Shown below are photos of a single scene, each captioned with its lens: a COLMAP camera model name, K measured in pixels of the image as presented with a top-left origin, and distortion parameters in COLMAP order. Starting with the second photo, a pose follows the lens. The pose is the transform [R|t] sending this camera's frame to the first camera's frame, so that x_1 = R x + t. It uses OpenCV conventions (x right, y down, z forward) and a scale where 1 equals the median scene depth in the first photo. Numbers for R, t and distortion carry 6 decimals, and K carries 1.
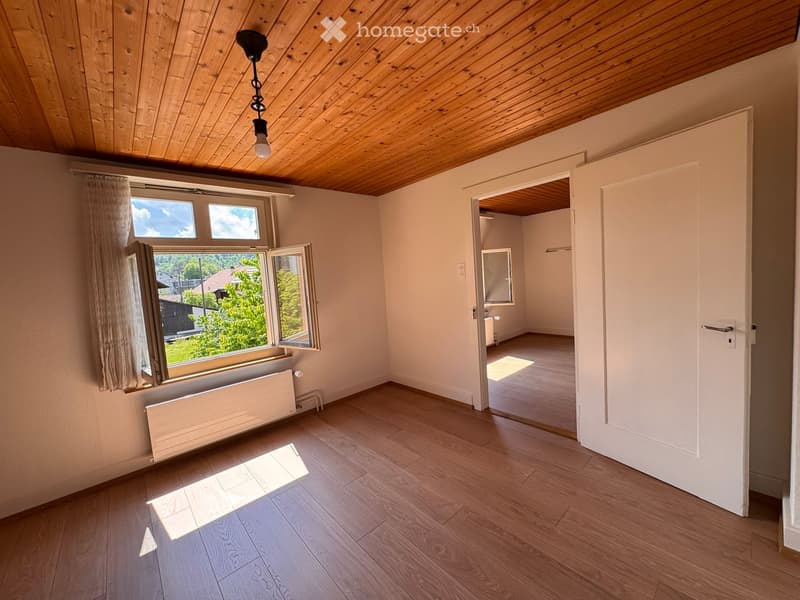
lens RADIAL K [[324.2, 0, 400.0], [0, 324.2, 300.0], [0, 0, 1]] dist [0.001035, 0.000359]
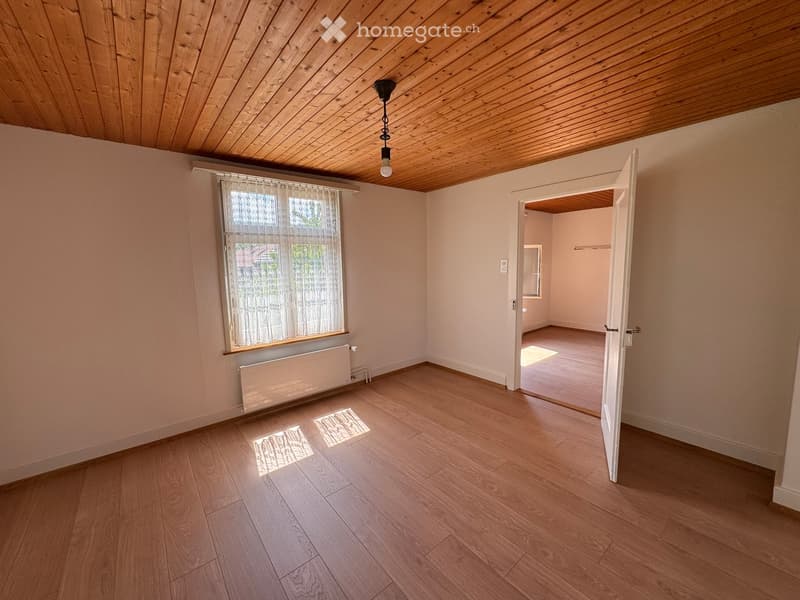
lens RADIAL K [[324.2, 0, 400.0], [0, 324.2, 300.0], [0, 0, 1]] dist [0.001035, 0.000359]
pose [[0.997930, 0.054661, -0.033880, -0.142056], [-0.053186, 0.997658, 0.043002, -0.002517], [0.036151, -0.041111, 0.998500, -0.151607]]
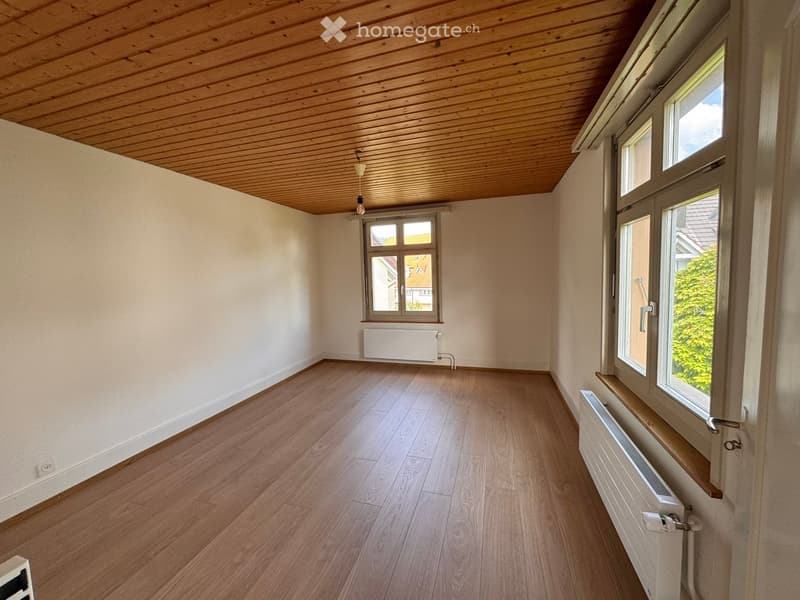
lens RADIAL K [[324.2, 0, 400.0], [0, 324.2, 300.0], [0, 0, 1]] dist [0.001035, 0.000359]
pose [[0.528409, 0.119556, -0.840530, 0.887855], [-0.072247, 0.992776, 0.095792, -0.062716], [0.845910, 0.010109, 0.533229, 0.085059]]
